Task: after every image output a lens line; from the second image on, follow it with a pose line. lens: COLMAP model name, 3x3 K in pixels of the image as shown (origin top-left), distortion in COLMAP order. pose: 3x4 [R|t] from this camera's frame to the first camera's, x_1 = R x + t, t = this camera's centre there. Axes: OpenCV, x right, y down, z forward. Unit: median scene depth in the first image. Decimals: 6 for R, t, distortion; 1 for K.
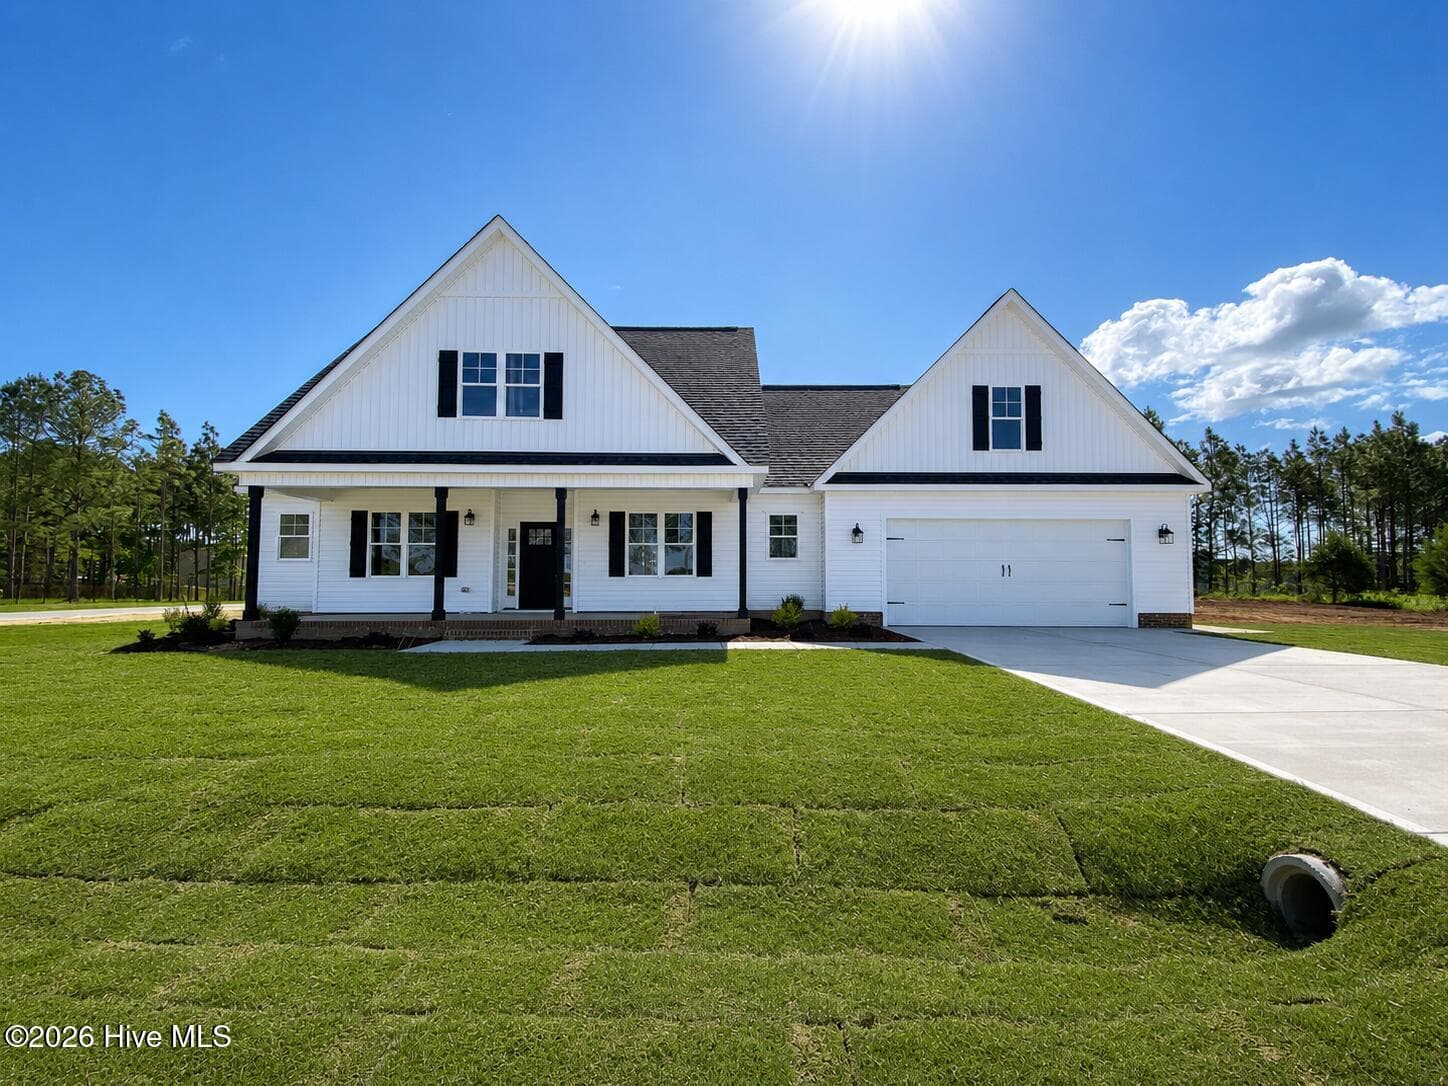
lens RADIAL K [[669.8, 0, 724.0], [0, 669.8, 543.0], [0, 0, 1]] dist [0.028869, -0.018773]
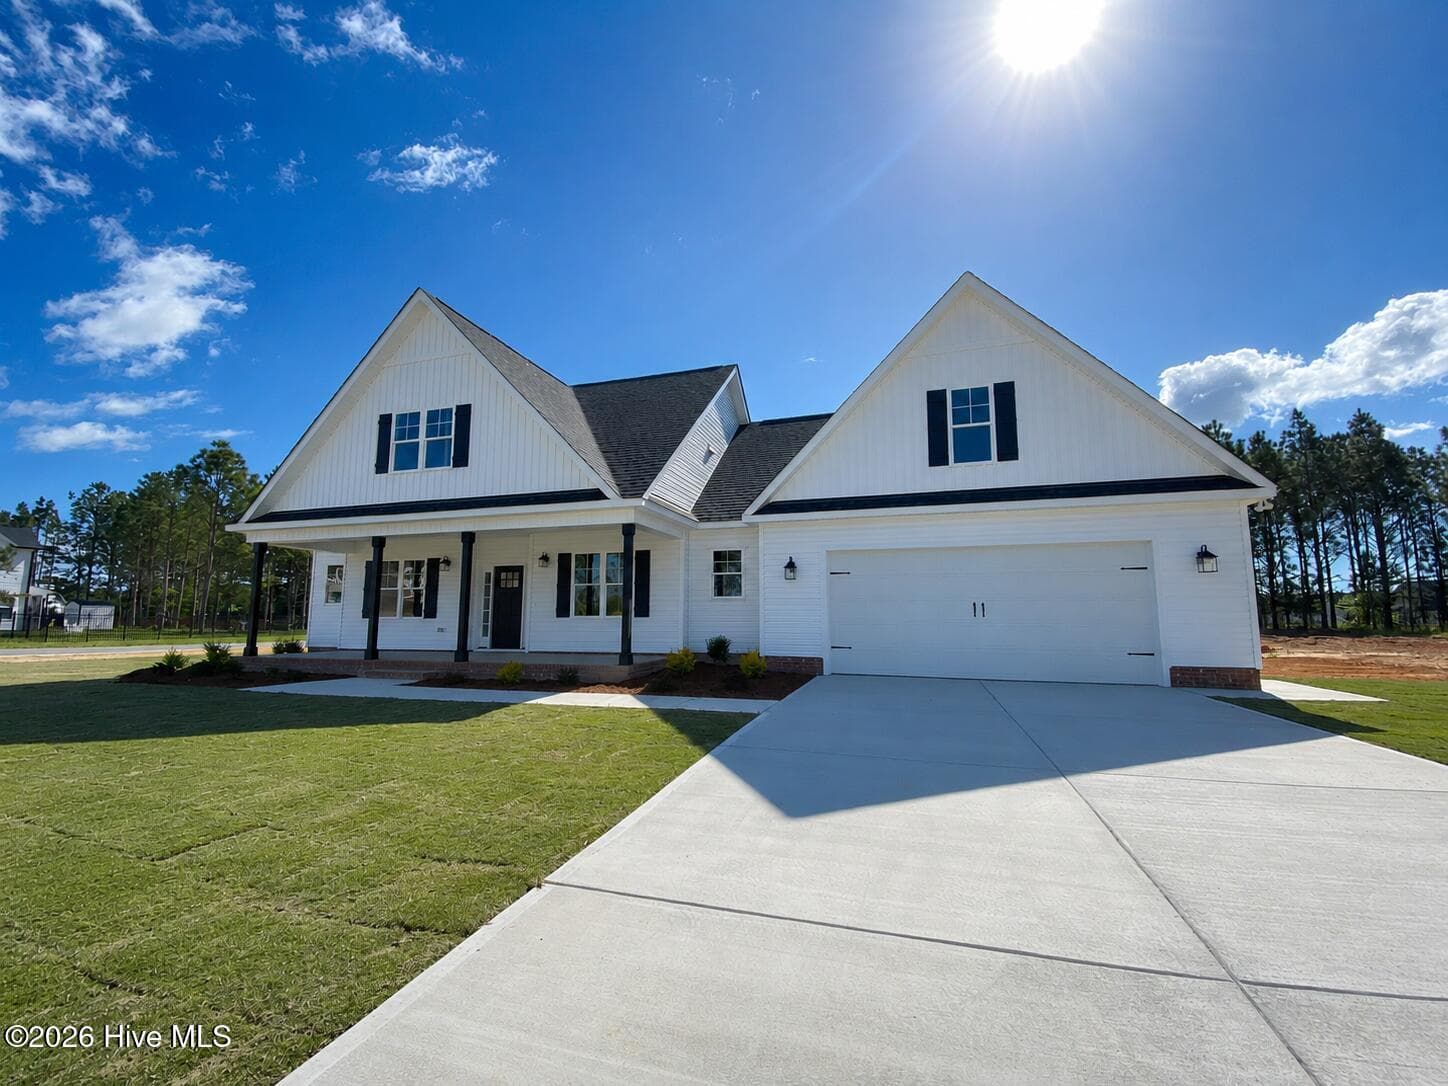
lens RADIAL K [[588.6, 0, 729.9], [0, 588.6, 545.0], [0, 0, 1]] dist [0.000147, -0.000529]
pose [[0.947981, -0.038661, -0.315970, 0.365337], [0.018503, 0.997612, -0.066549, 0.004991], [0.317789, 0.057241, 0.946432, 0.230364]]
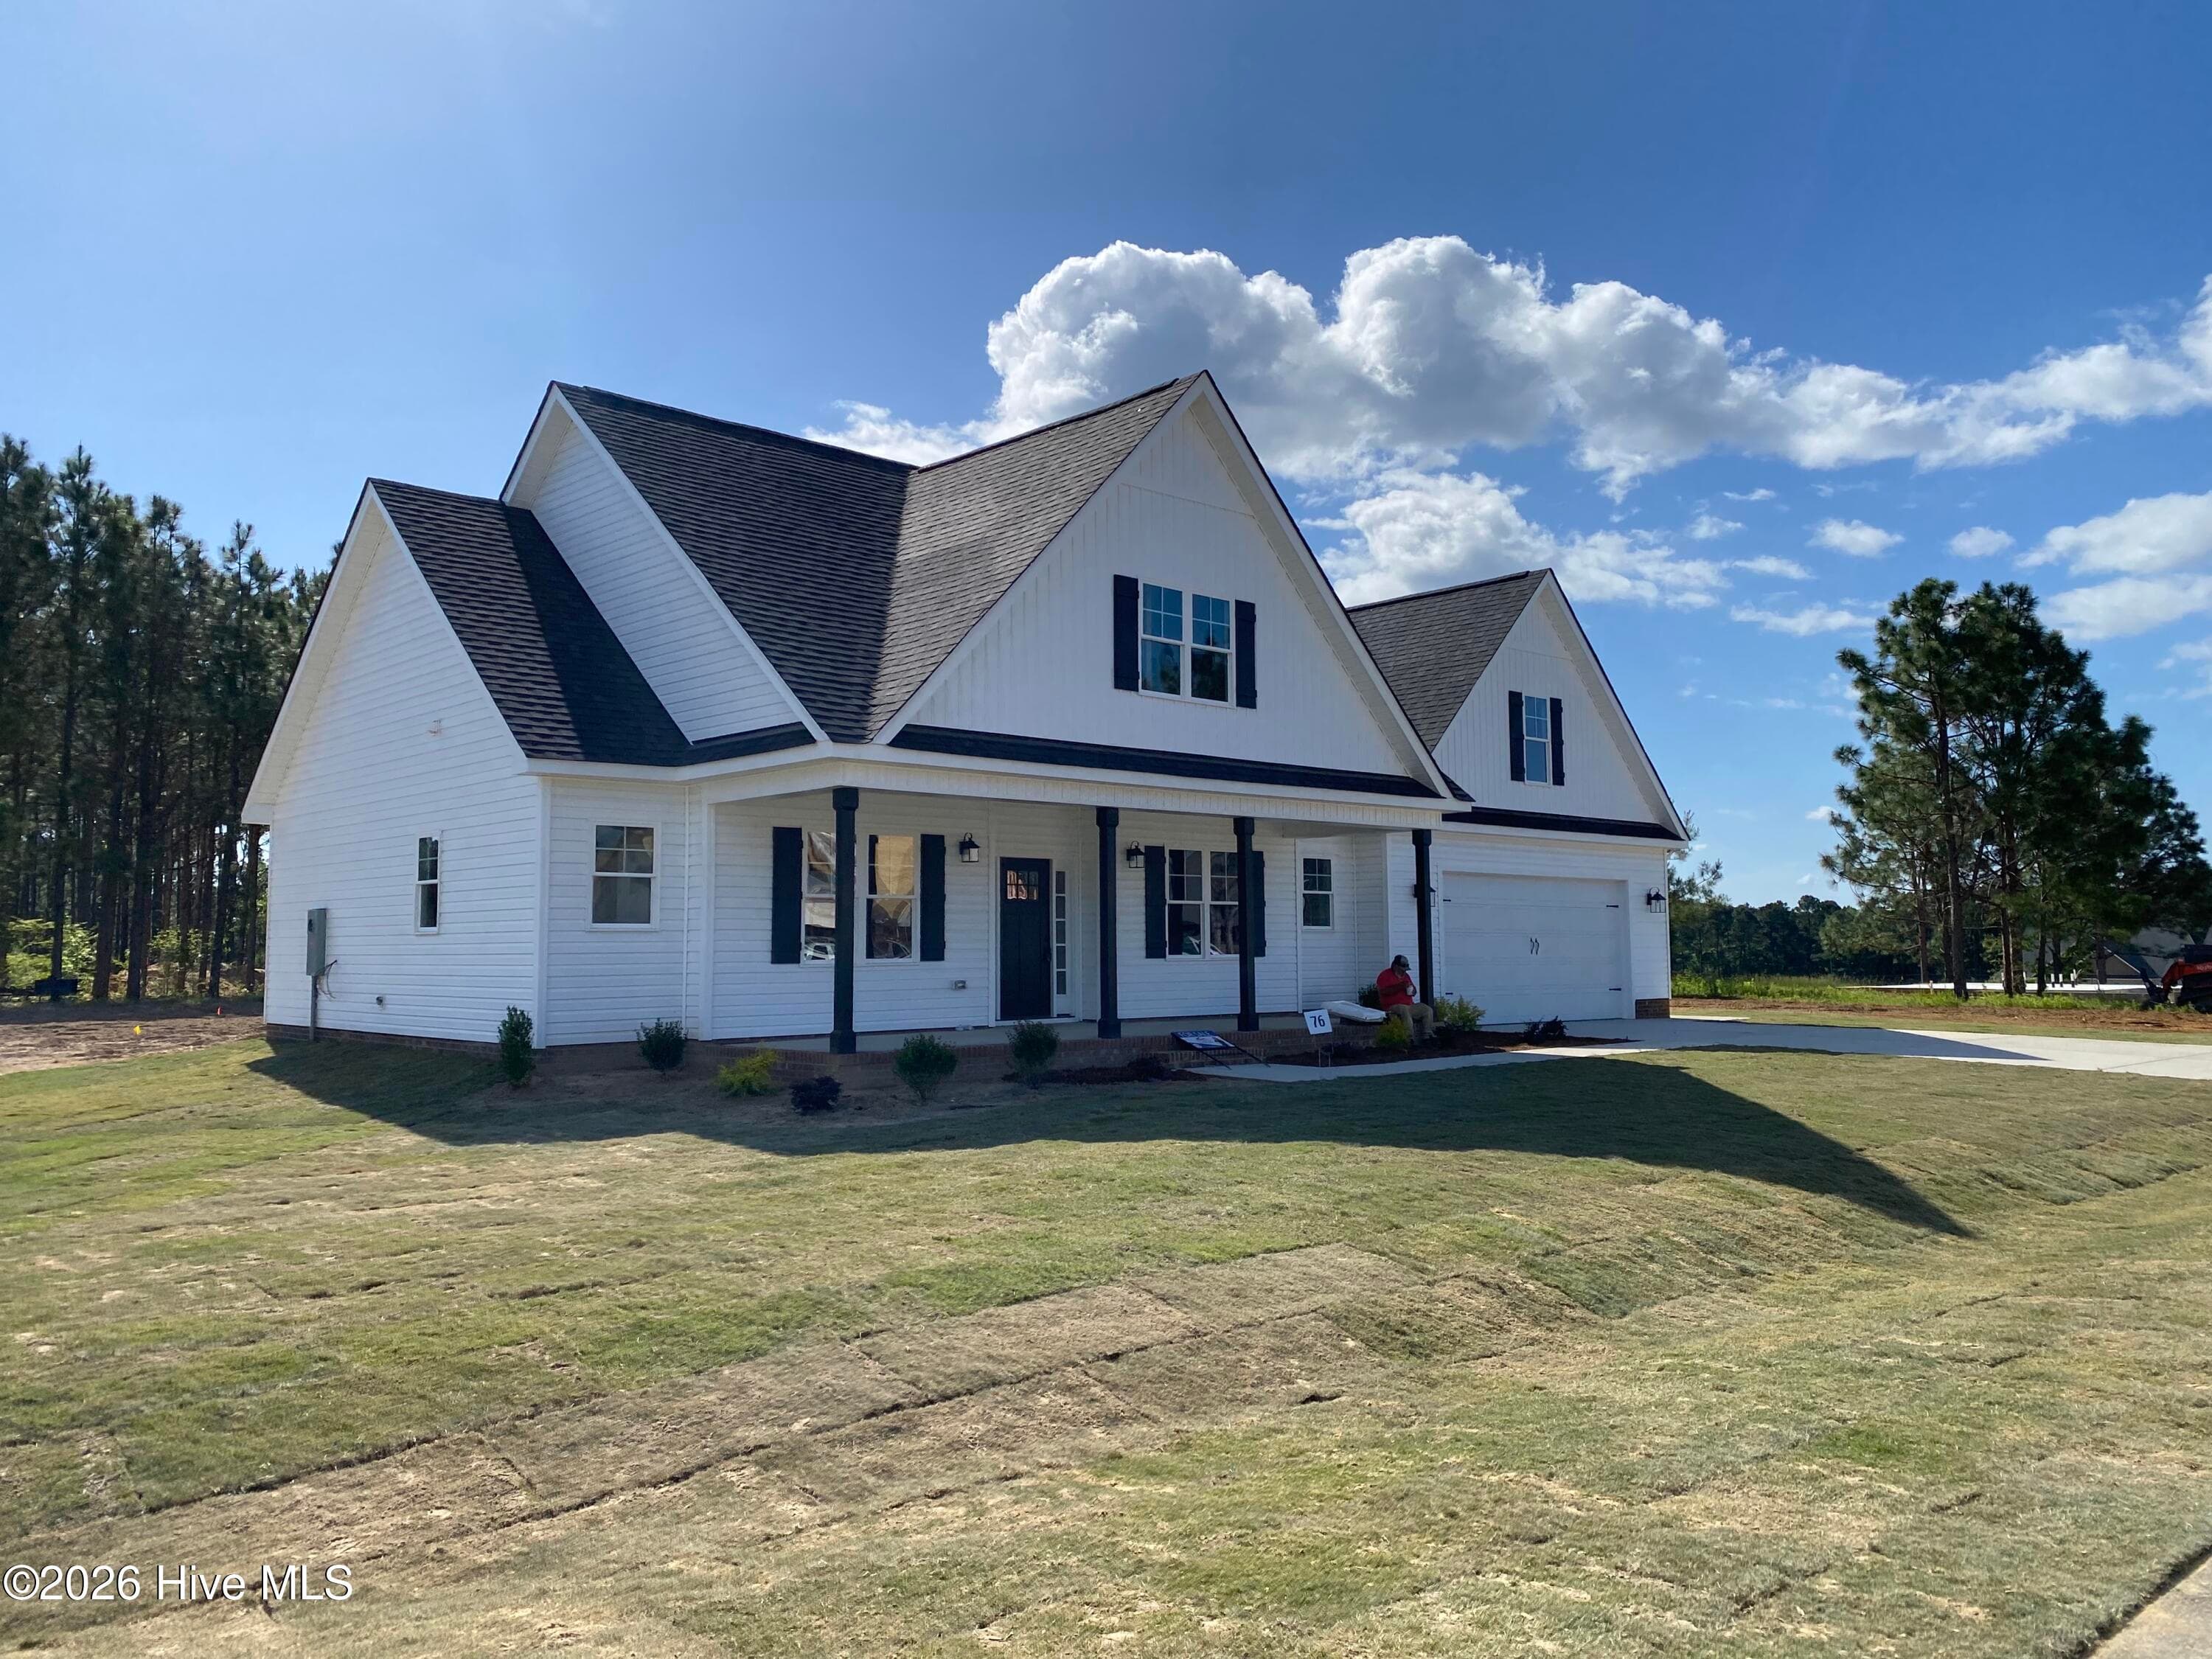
lens RADIAL K [[1745.1, 0, 1104.9], [0, 1745.1, 832.2], [0, 0, 1]] dist [0.000169, -0.001954]
pose [[0.742075, 0.042062, 0.668996, -1.222796], [-0.032527, 0.999113, -0.026737, -0.016958], [-0.669528, -0.001919, 0.742785, -0.107209]]
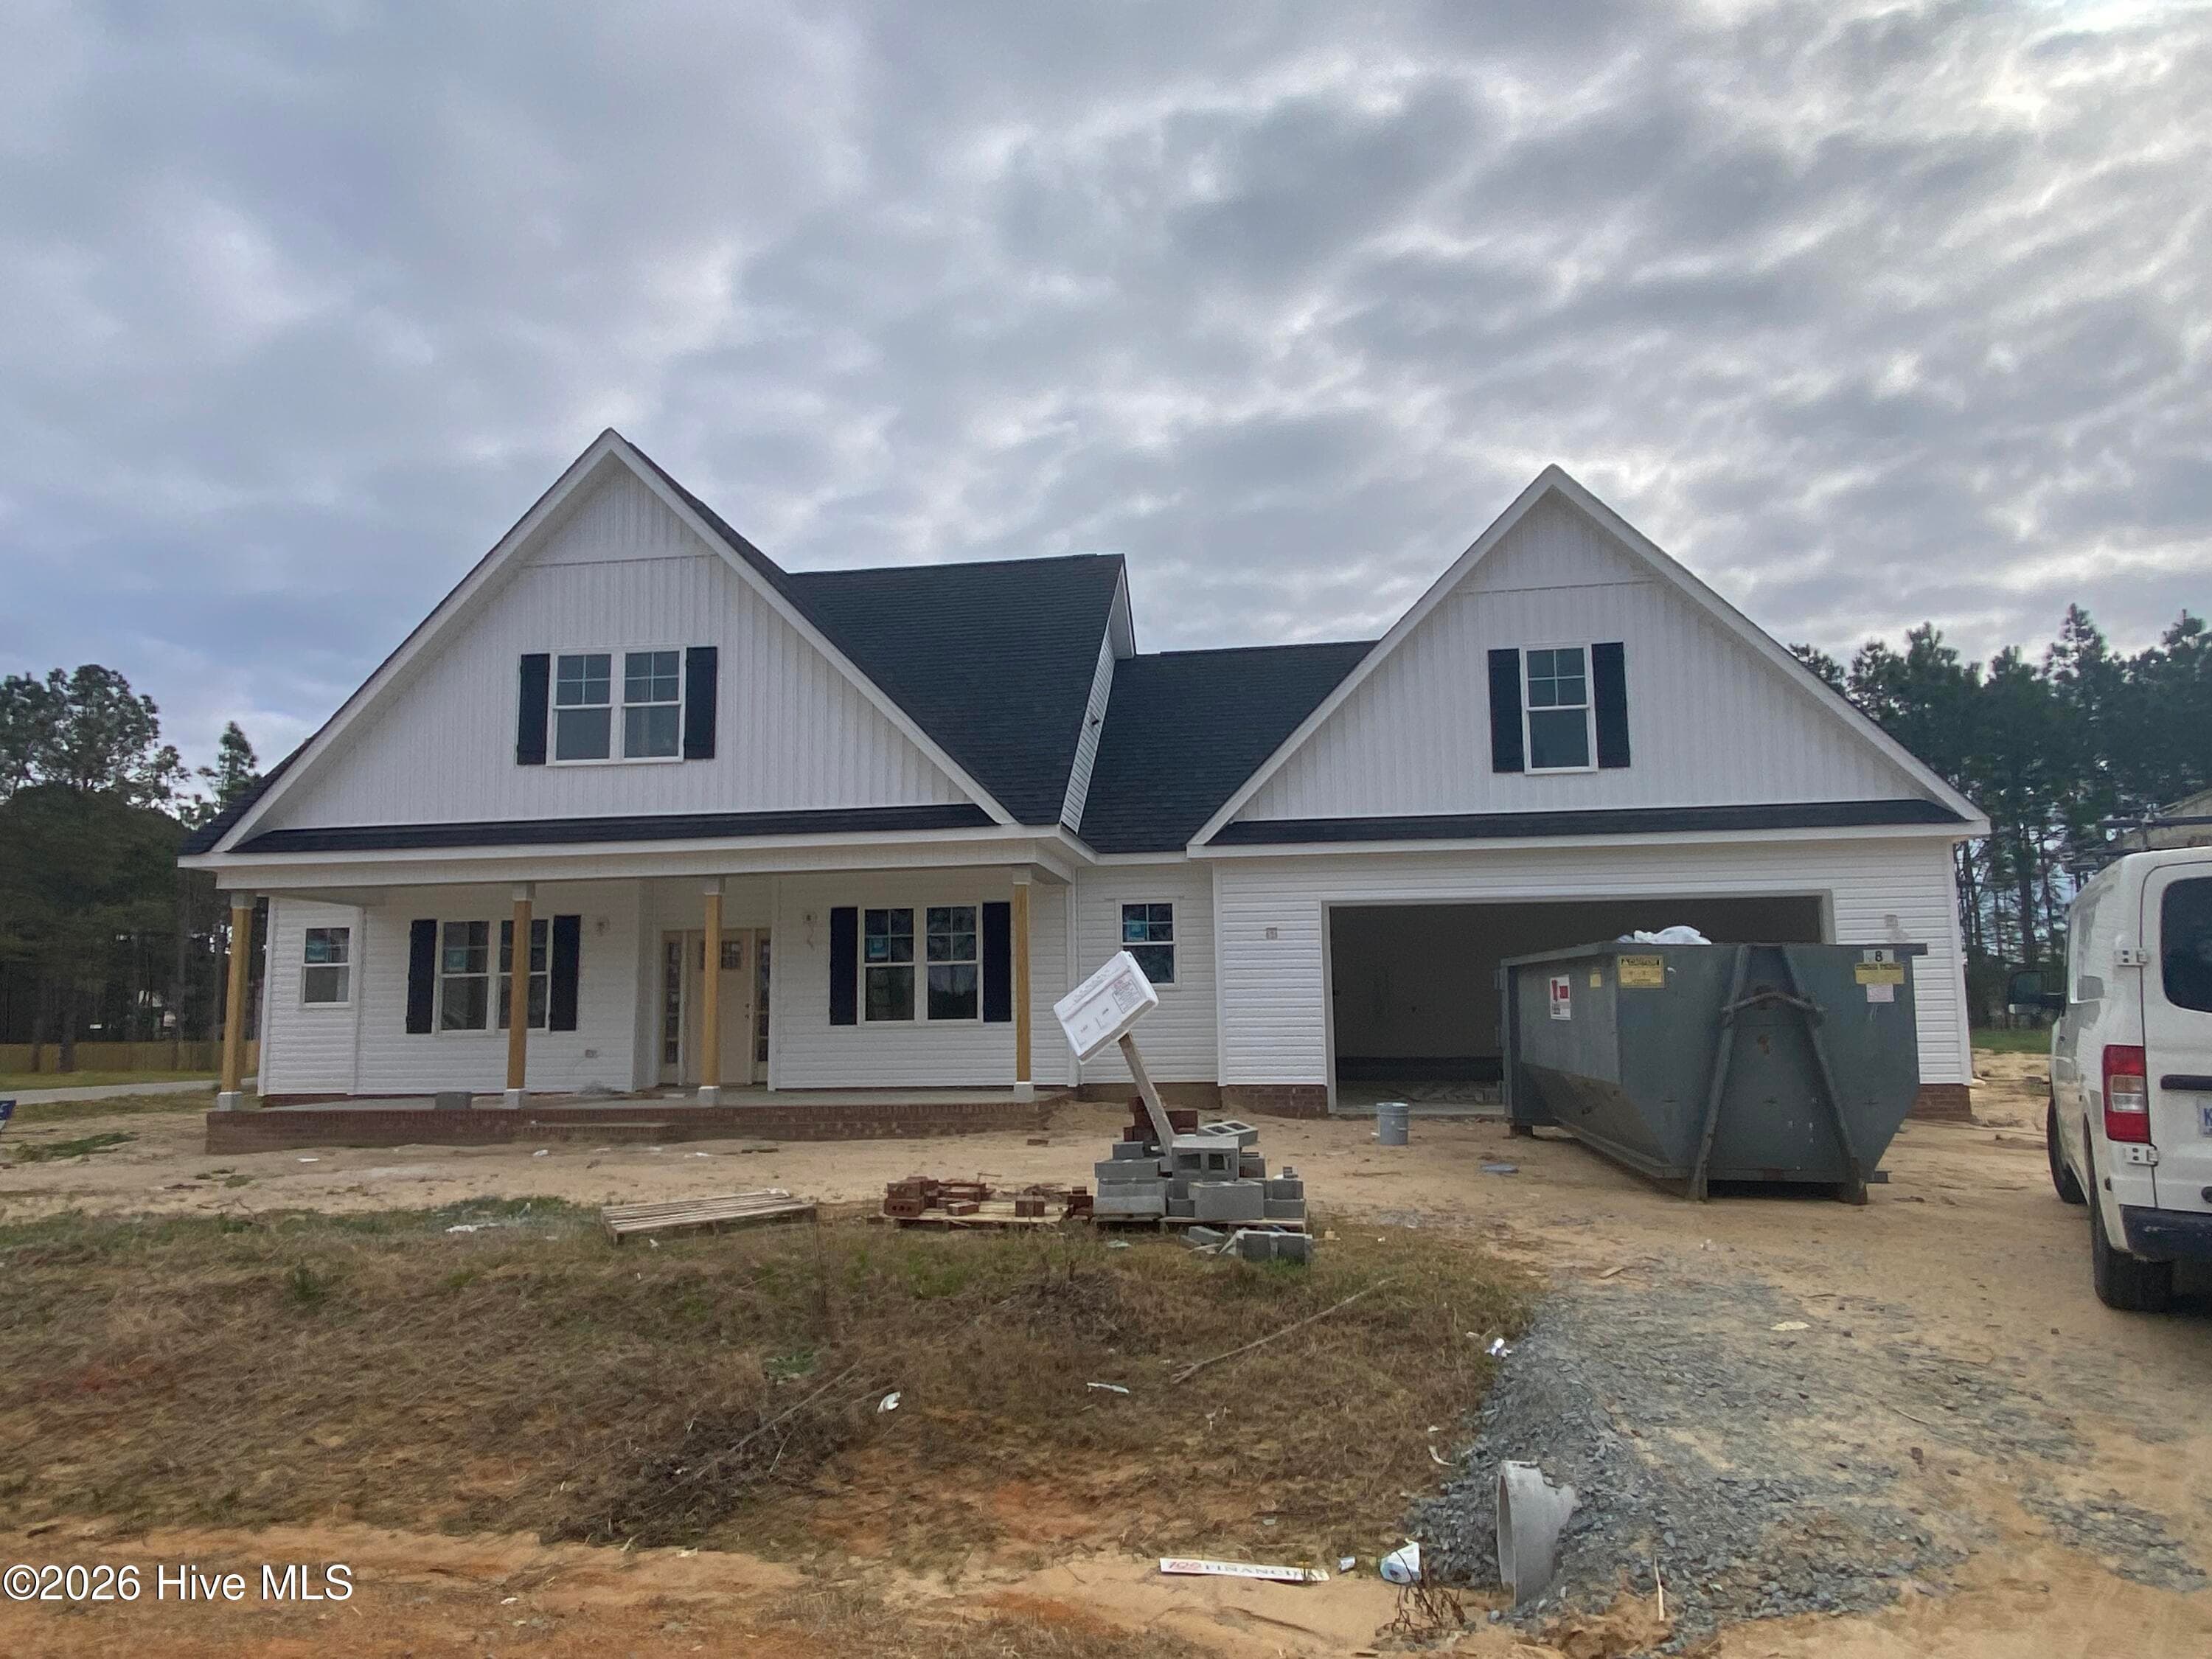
lens RADIAL K [[1416.8, 0, 1099.5], [0, 1416.8, 834.6], [0, 0, 1]] dist [0.027652, 0.001717]
pose [[0.986244, -0.035716, -0.161391, 0.246225], [0.024611, 0.997223, -0.070291, -0.018731], [0.163453, 0.065352, 0.984384, -0.138647]]
